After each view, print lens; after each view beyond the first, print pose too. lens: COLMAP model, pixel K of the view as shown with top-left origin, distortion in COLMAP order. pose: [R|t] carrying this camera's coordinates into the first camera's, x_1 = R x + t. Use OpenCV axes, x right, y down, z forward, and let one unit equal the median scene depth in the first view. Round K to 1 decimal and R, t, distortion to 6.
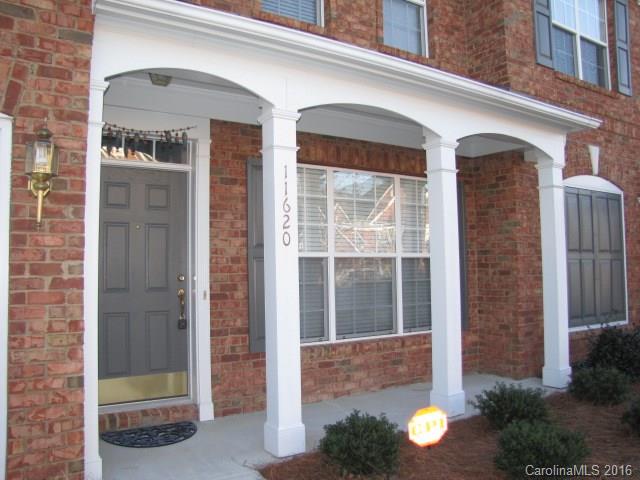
lens RADIAL K [[536.3, 0, 320.0], [0, 536.3, 240.0], [0, 0, 1]] dist [-0.154445, 0.125287]
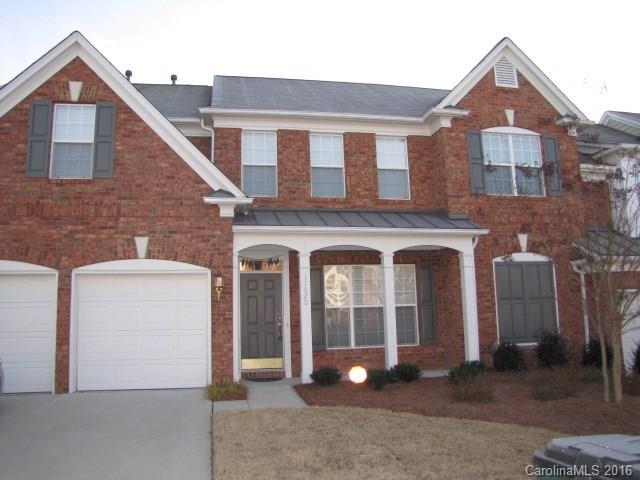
lens RADIAL K [[536.3, 0, 320.0], [0, 536.3, 240.0], [0, 0, 1]] dist [-0.154445, 0.125287]
pose [[0.932185, -0.071508, -0.354850, 0.811239], [0.038510, 0.994321, -0.099207, -0.035166], [0.359929, 0.078814, 0.929645, -1.230949]]
